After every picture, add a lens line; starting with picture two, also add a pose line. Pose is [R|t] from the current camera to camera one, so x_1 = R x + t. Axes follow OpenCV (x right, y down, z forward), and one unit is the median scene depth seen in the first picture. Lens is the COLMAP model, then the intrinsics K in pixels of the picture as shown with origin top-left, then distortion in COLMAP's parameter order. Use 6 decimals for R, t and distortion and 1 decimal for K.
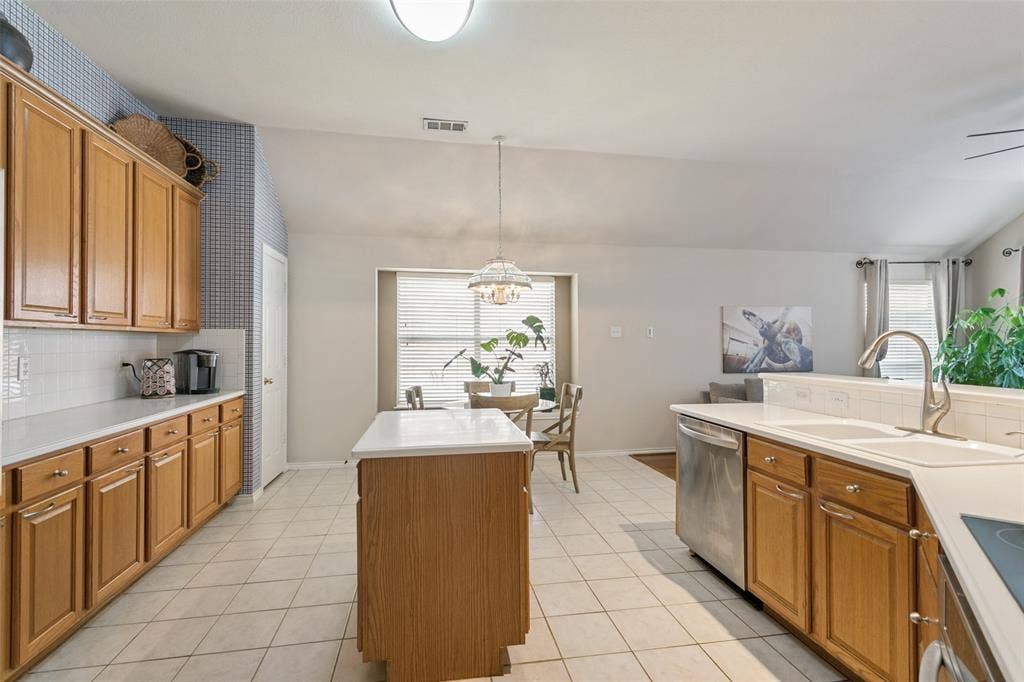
lens RADIAL K [[484.6, 0, 512.4], [0, 484.6, 343.0], [0, 0, 1]] dist [0.000301, -0.000047]
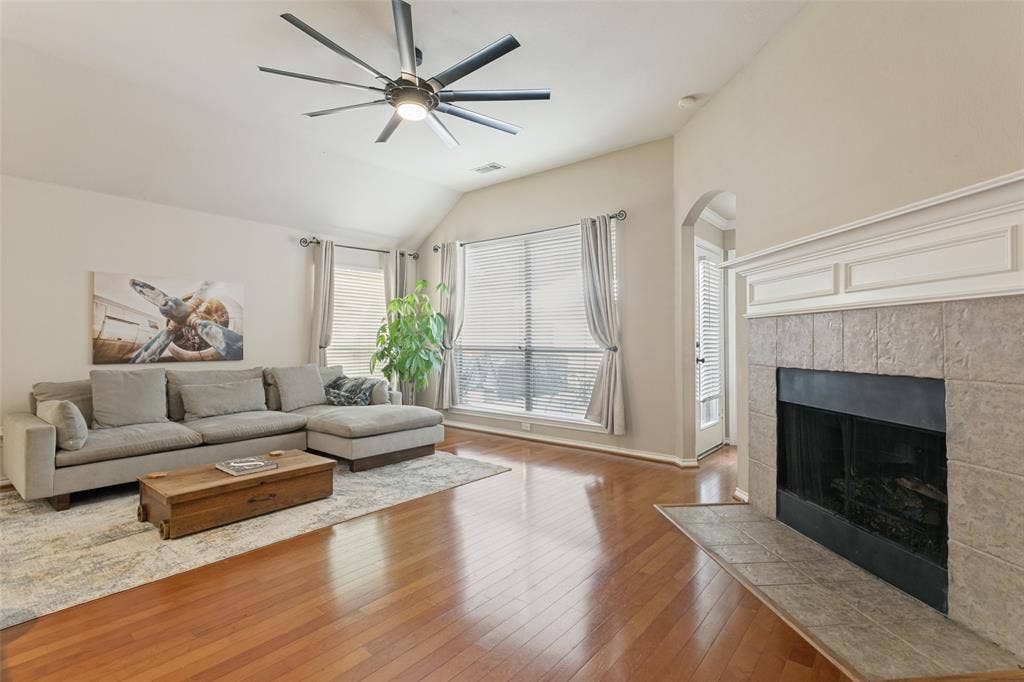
lens RADIAL K [[484.6, 0, 511.2], [0, 484.6, 337.7], [0, 0, 1]] dist [0.000301, -0.000047]
pose [[0.758321, 0.012099, 0.651769, 0.427313], [-0.011304, 0.999921, -0.005409, 0.018741], [-0.651784, -0.003266, 0.758398, 0.049984]]
